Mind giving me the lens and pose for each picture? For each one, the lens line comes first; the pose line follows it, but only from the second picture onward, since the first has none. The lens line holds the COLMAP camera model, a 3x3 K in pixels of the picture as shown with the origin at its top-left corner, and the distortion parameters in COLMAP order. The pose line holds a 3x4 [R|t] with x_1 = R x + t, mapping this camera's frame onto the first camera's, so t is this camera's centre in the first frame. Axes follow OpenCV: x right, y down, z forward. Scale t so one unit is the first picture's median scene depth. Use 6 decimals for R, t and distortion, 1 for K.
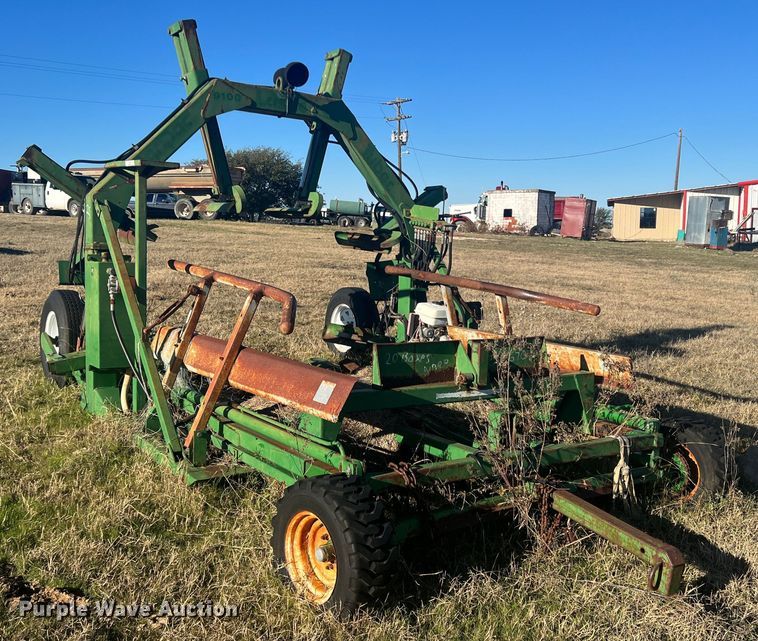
lens RADIAL K [[873.3, 0, 379.8], [0, 873.3, 321.8], [0, 0, 1]] dist [0.103433, 0.000000]
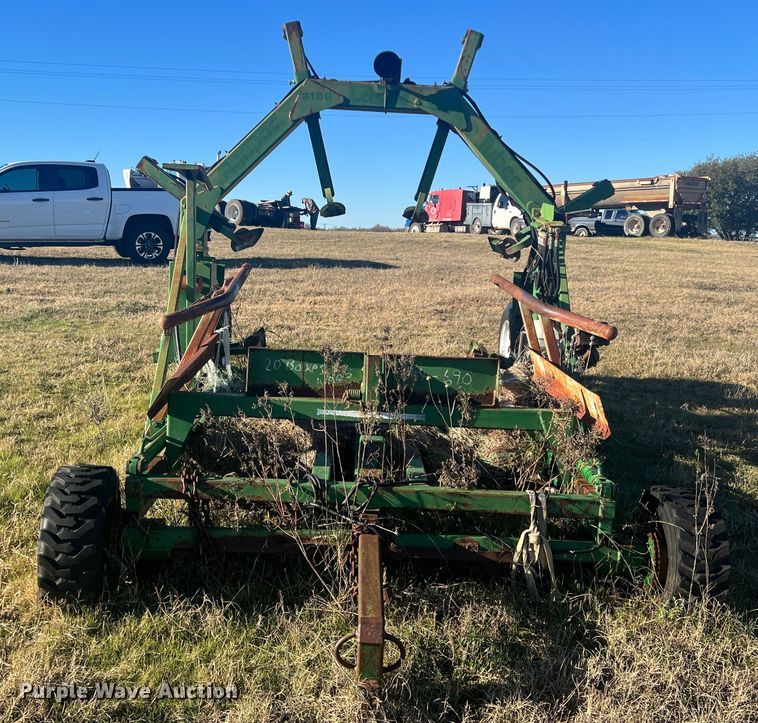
lens RADIAL K [[936.4, 0, 378.0], [0, 936.4, 359.7], [0, 0, 1]] dist [0.039194, 0.000000]
pose [[0.797648, 0.074067, -0.598557, 0.471180], [-0.070322, 0.997083, 0.029669, -0.000040], [0.599009, 0.018426, 0.800530, 0.191775]]
